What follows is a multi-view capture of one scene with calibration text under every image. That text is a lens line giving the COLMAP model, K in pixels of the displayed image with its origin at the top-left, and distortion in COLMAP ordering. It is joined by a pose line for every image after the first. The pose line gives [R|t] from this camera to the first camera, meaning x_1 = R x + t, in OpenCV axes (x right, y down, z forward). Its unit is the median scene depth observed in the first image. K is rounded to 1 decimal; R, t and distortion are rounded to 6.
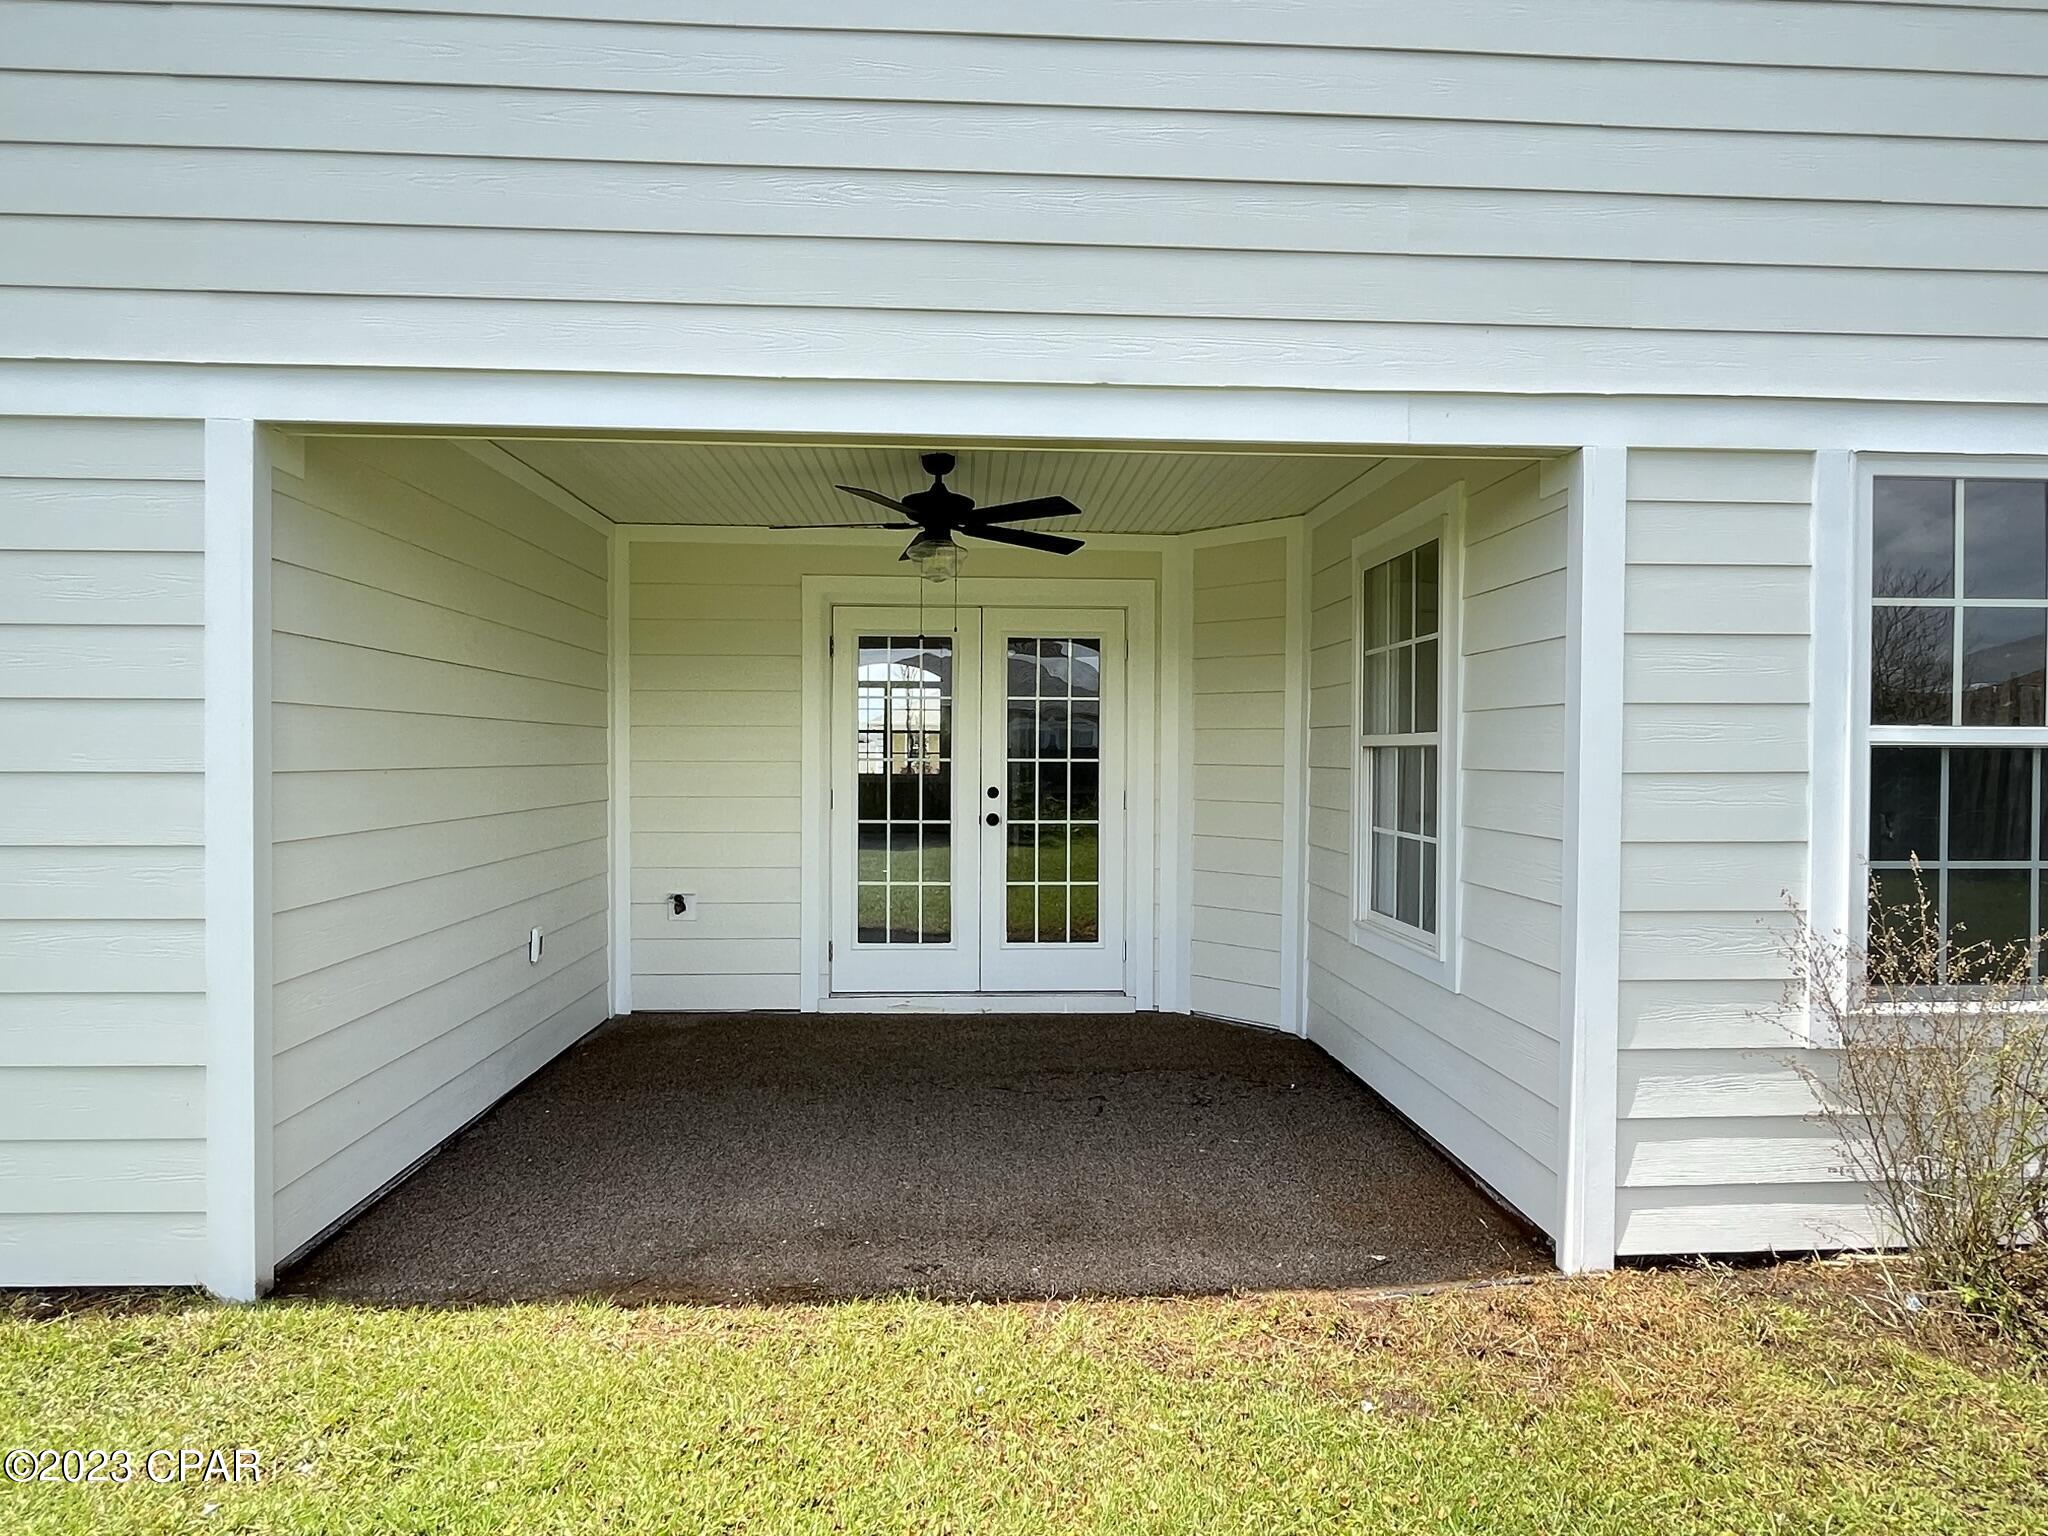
lens RADIAL K [[1193.2, 0, 1024.0], [0, 1193.2, 768.0], [0, 0, 1]] dist [-0.004222, 0.000916]
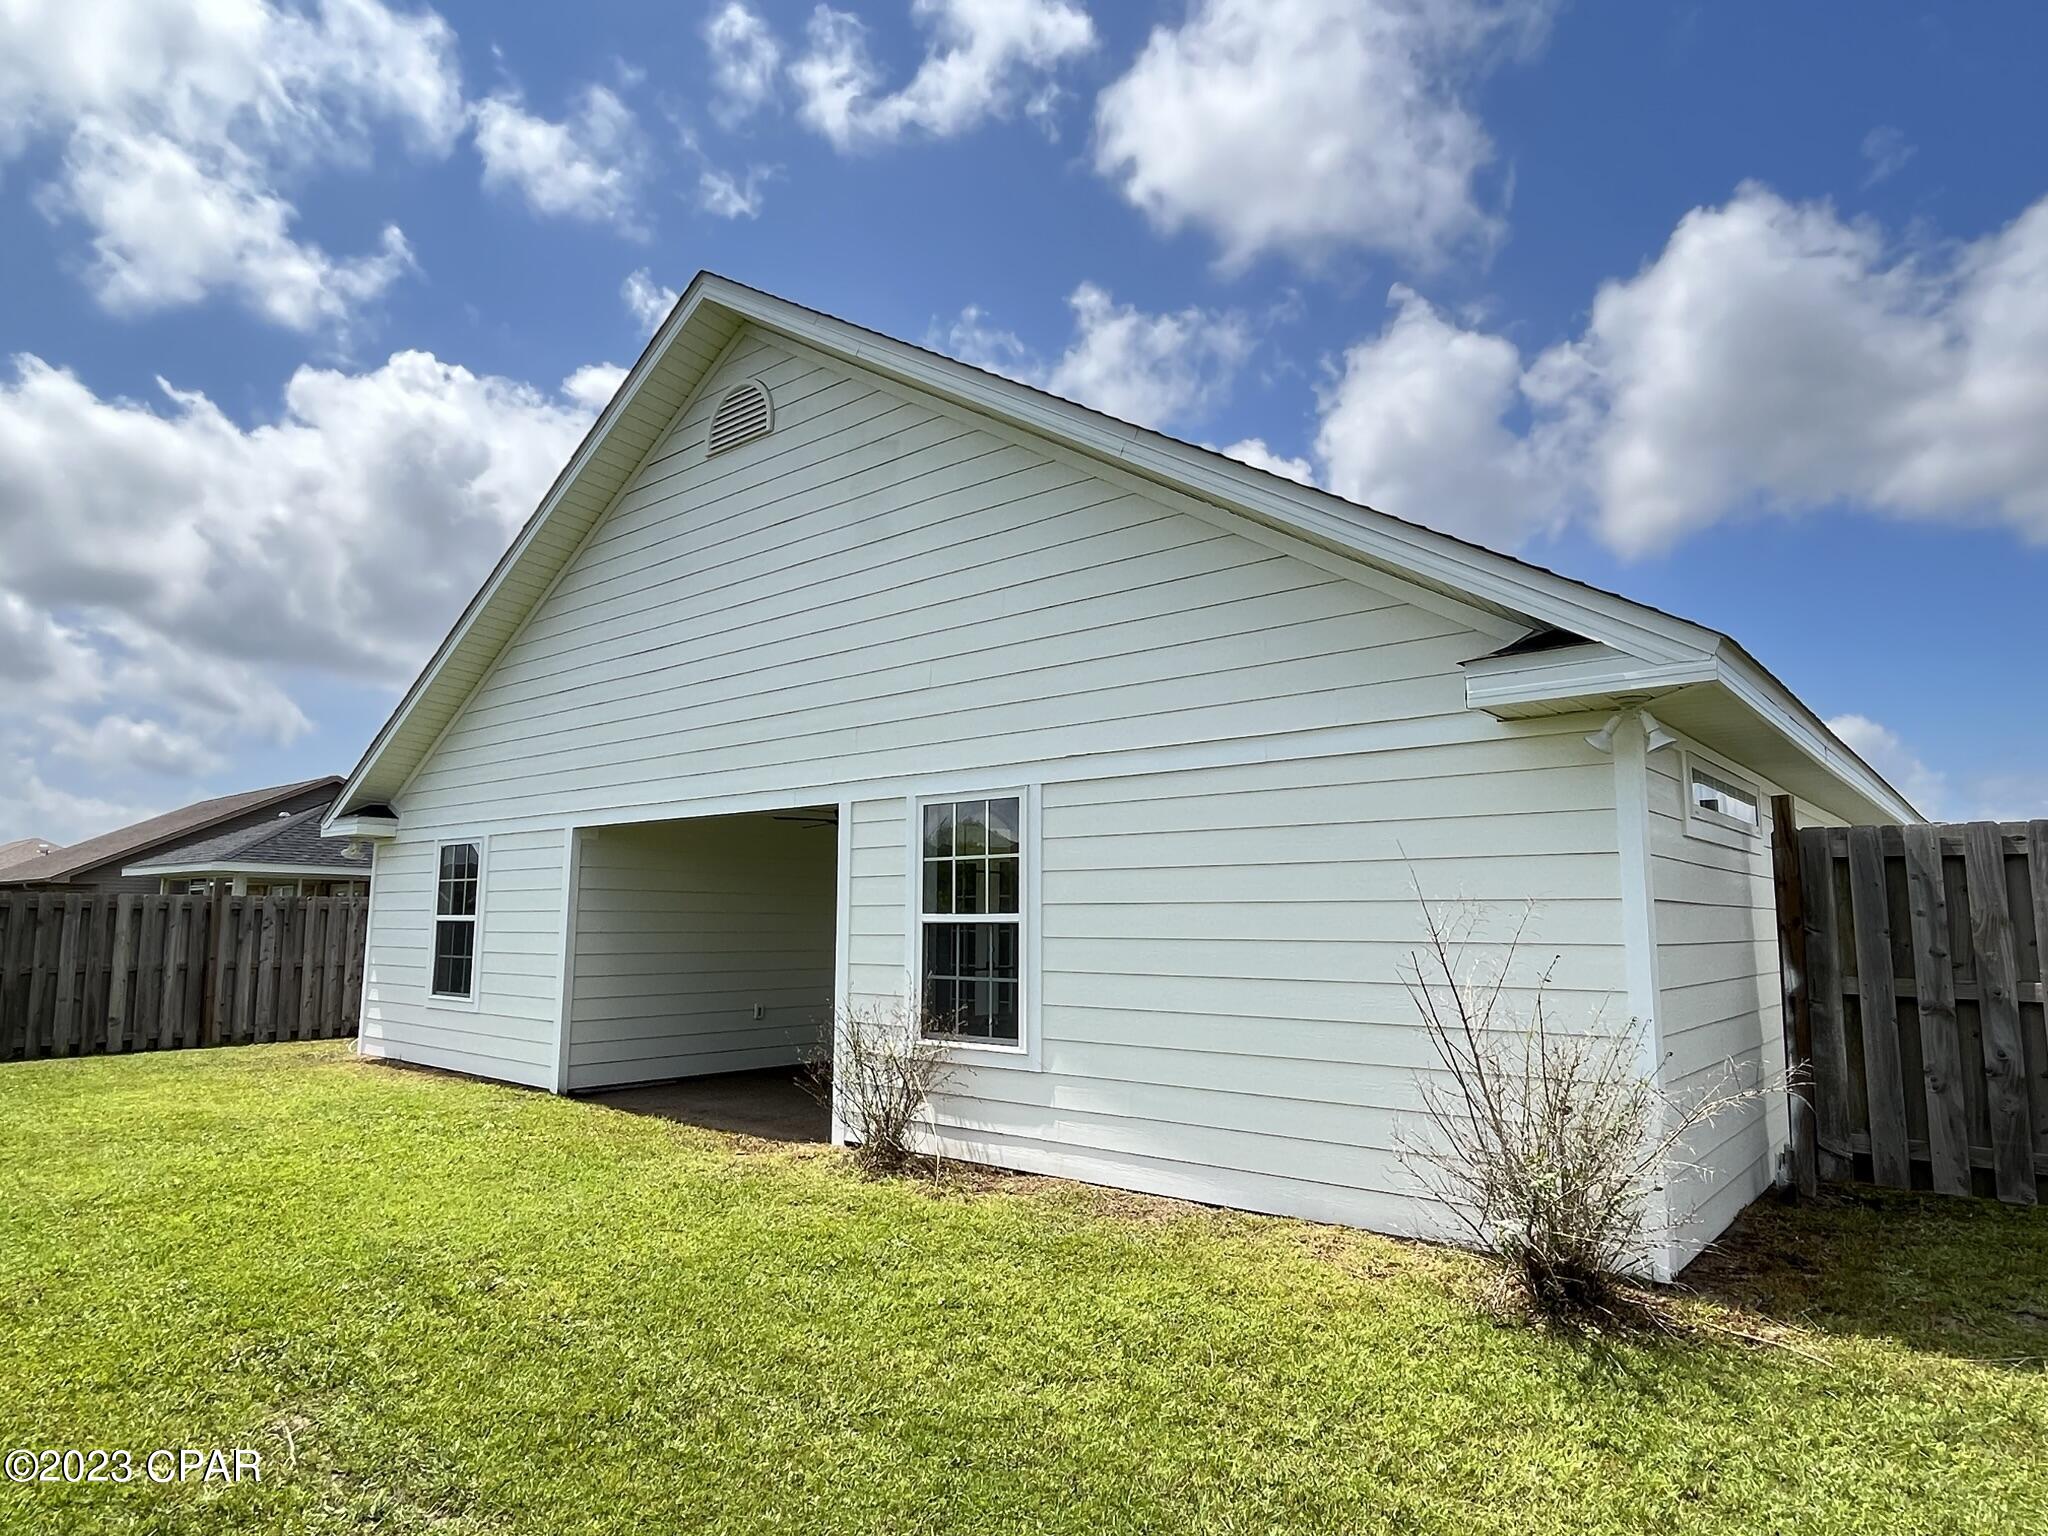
lens RADIAL K [[1193.2, 0, 1024.0], [0, 1193.2, 768.0], [0, 0, 1]] dist [-0.004222, 0.000916]
pose [[0.729889, -0.091074, -0.677472, 2.474671], [-0.005578, 0.990258, -0.139132, 0.005487], [0.683543, 0.105330, 0.722270, -0.565989]]
